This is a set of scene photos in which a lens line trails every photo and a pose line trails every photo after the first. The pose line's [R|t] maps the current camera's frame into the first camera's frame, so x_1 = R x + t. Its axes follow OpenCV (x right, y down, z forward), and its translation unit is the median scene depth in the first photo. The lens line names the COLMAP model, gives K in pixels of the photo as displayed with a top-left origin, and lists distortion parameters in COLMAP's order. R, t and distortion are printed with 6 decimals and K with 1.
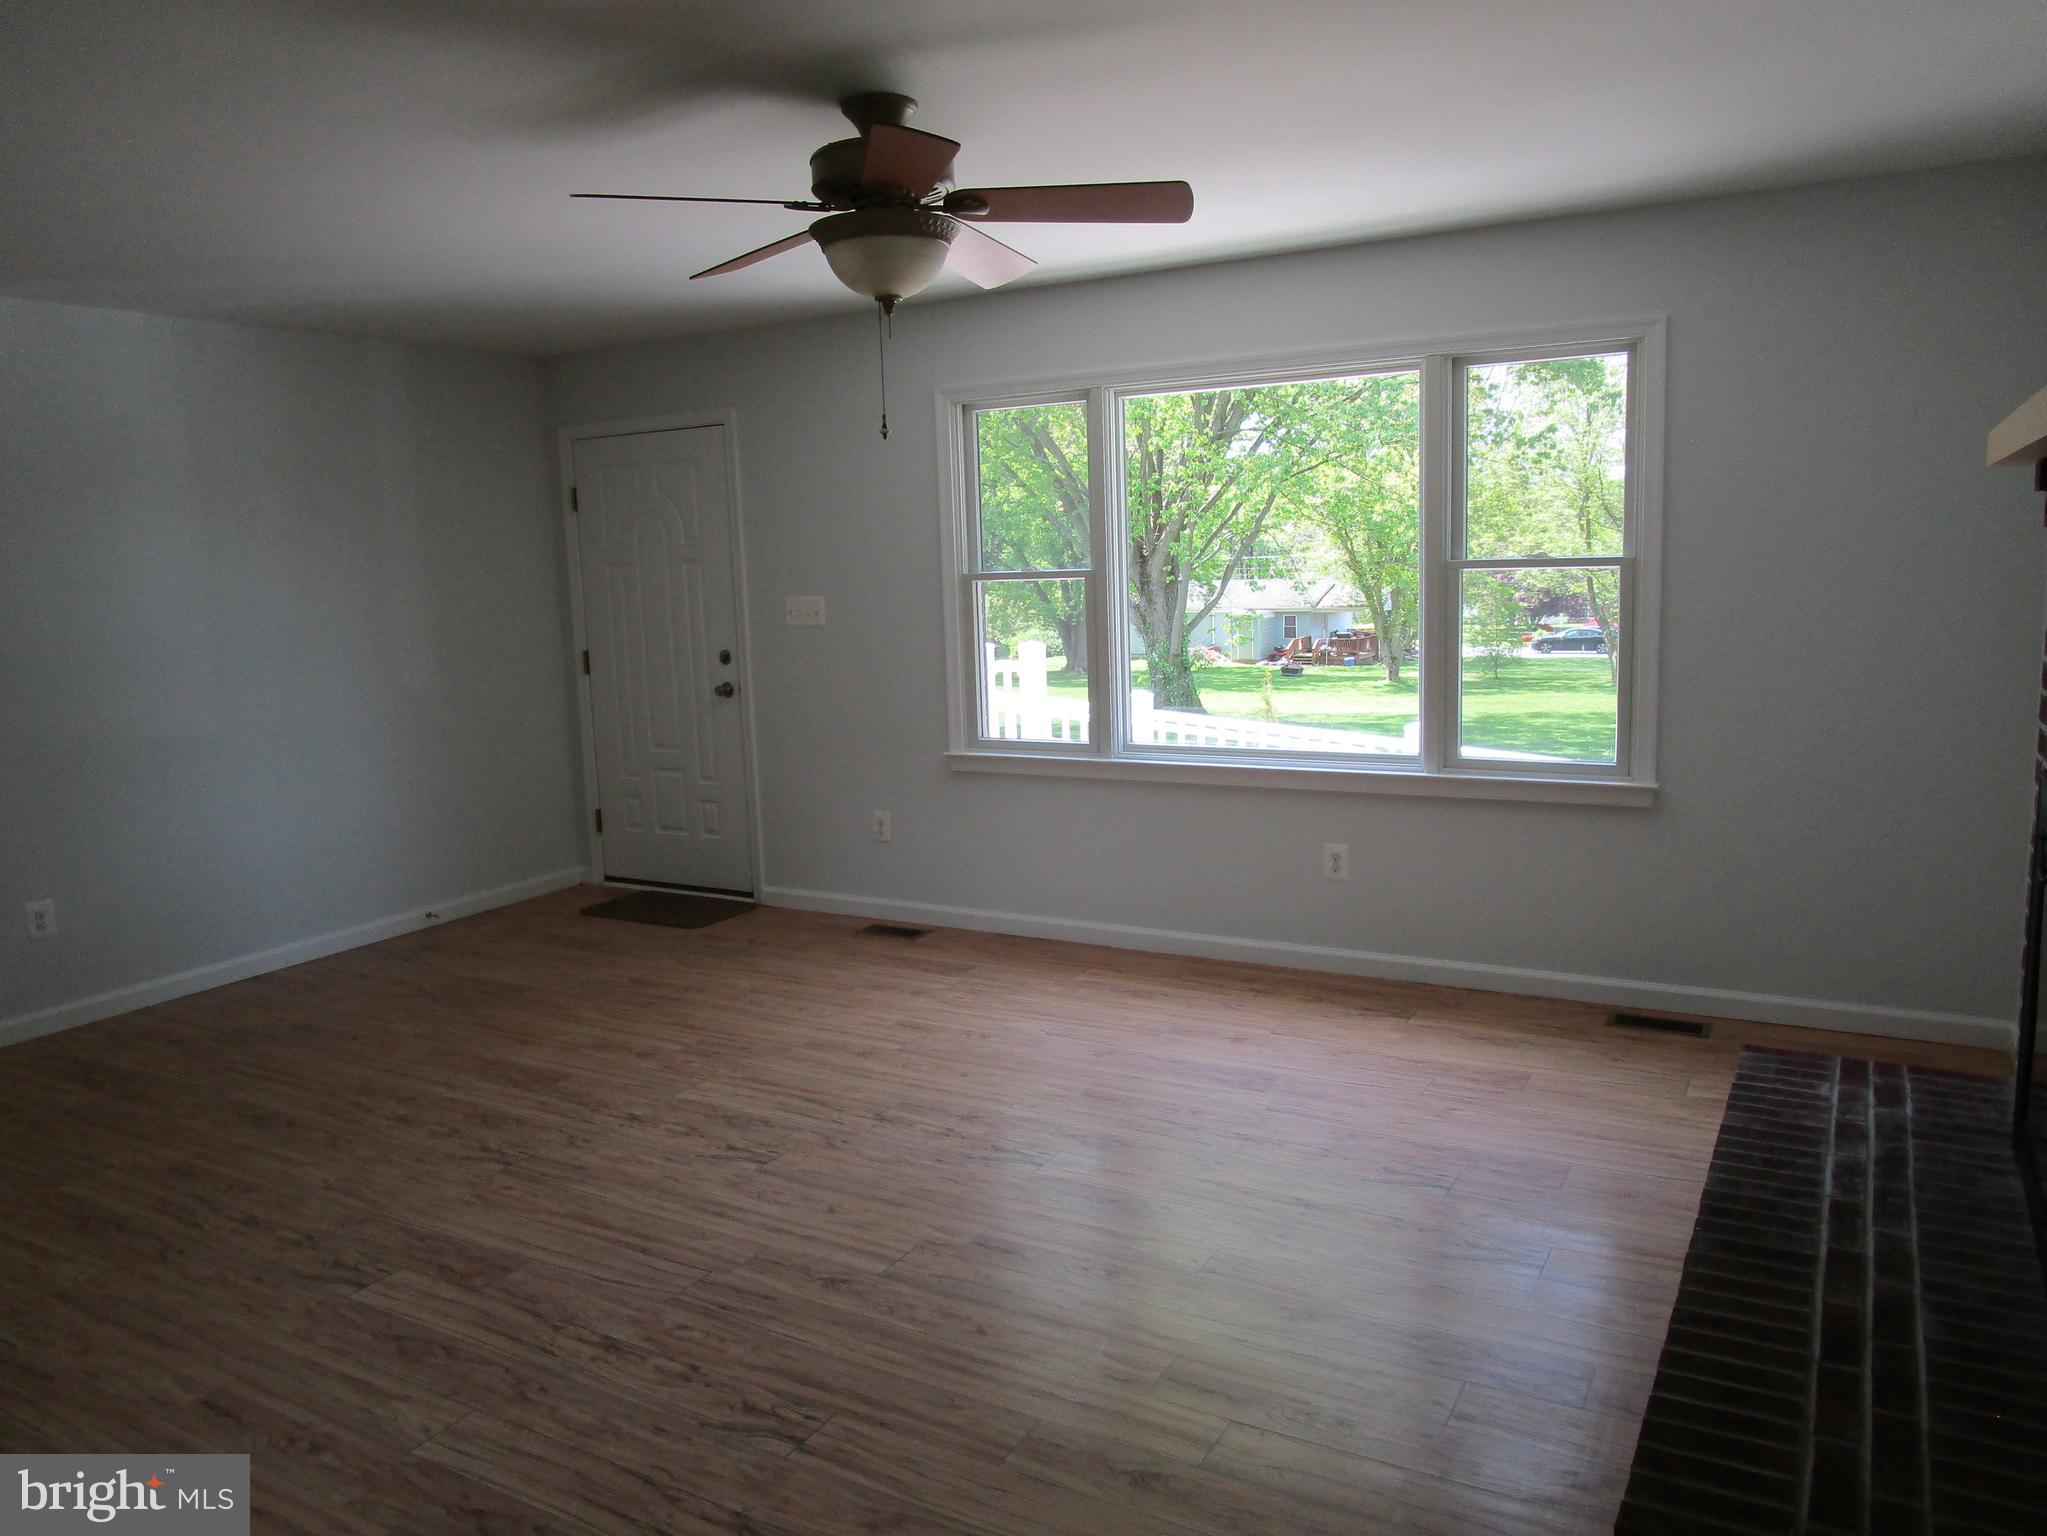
lens RADIAL K [[1455.8, 0, 1025.3], [0, 1455.8, 761.8], [0, 0, 1]] dist [-0.026371, -0.002615]
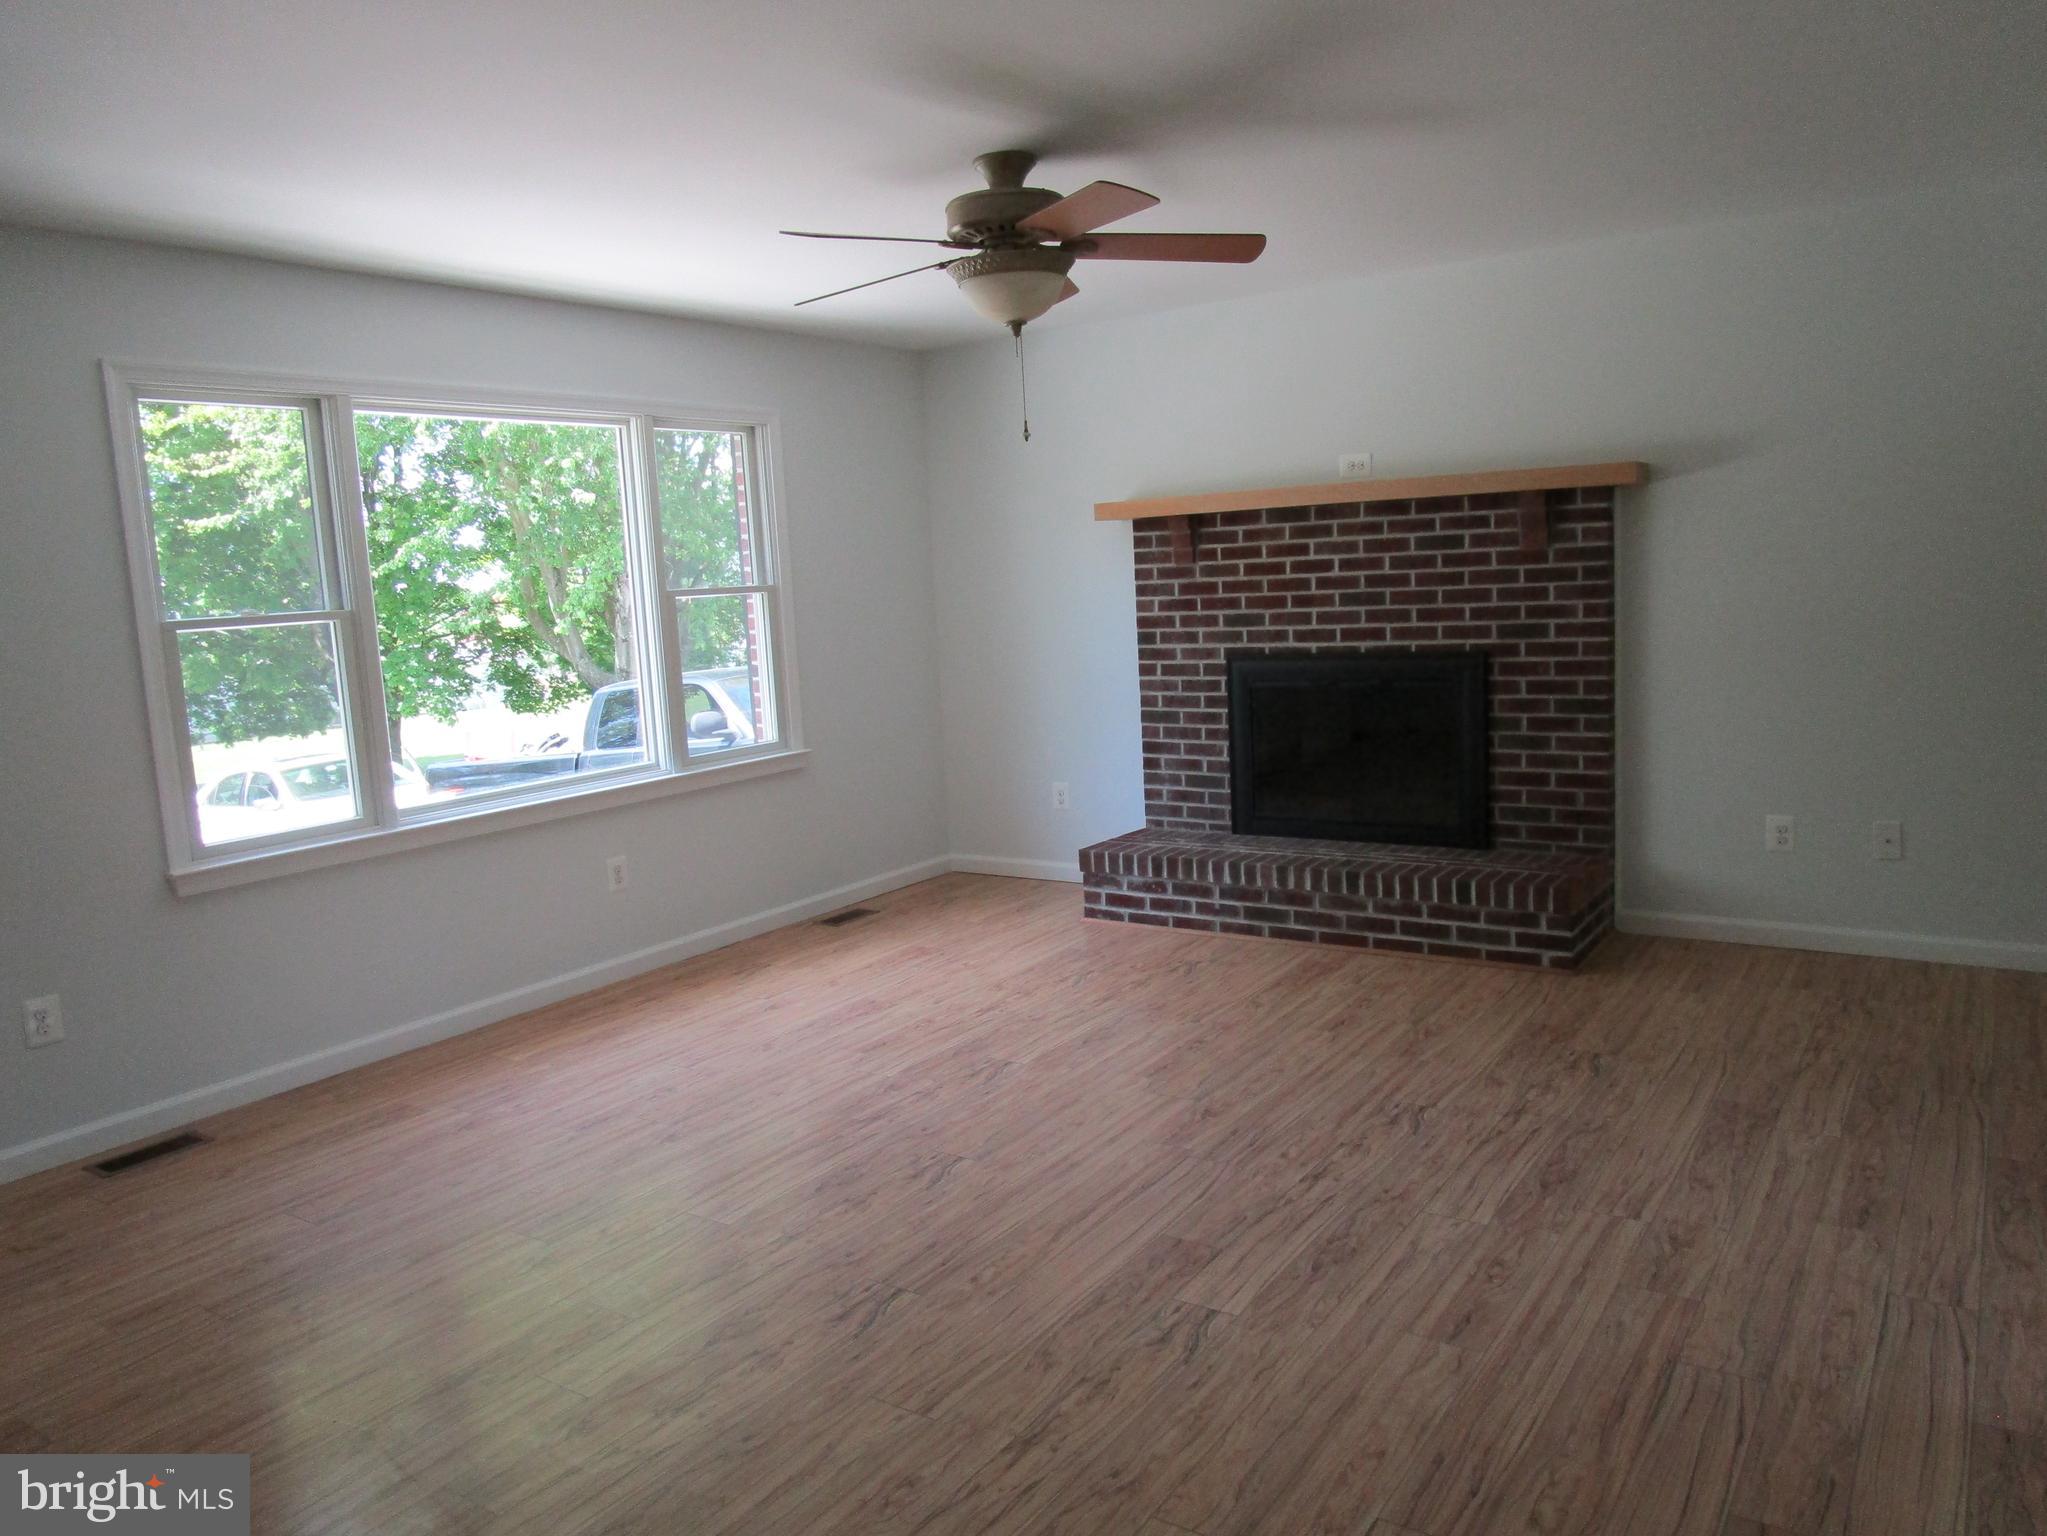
lens RADIAL K [[1455.8, 0, 1024.3], [0, 1455.8, 768.5], [0, 0, 1]] dist [-0.026371, -0.002615]
pose [[0.080937, -0.105112, 0.991161, -1.007577], [0.196437, 0.976602, 0.087527, -0.051411], [-0.977170, 0.187617, 0.099691, 0.731122]]
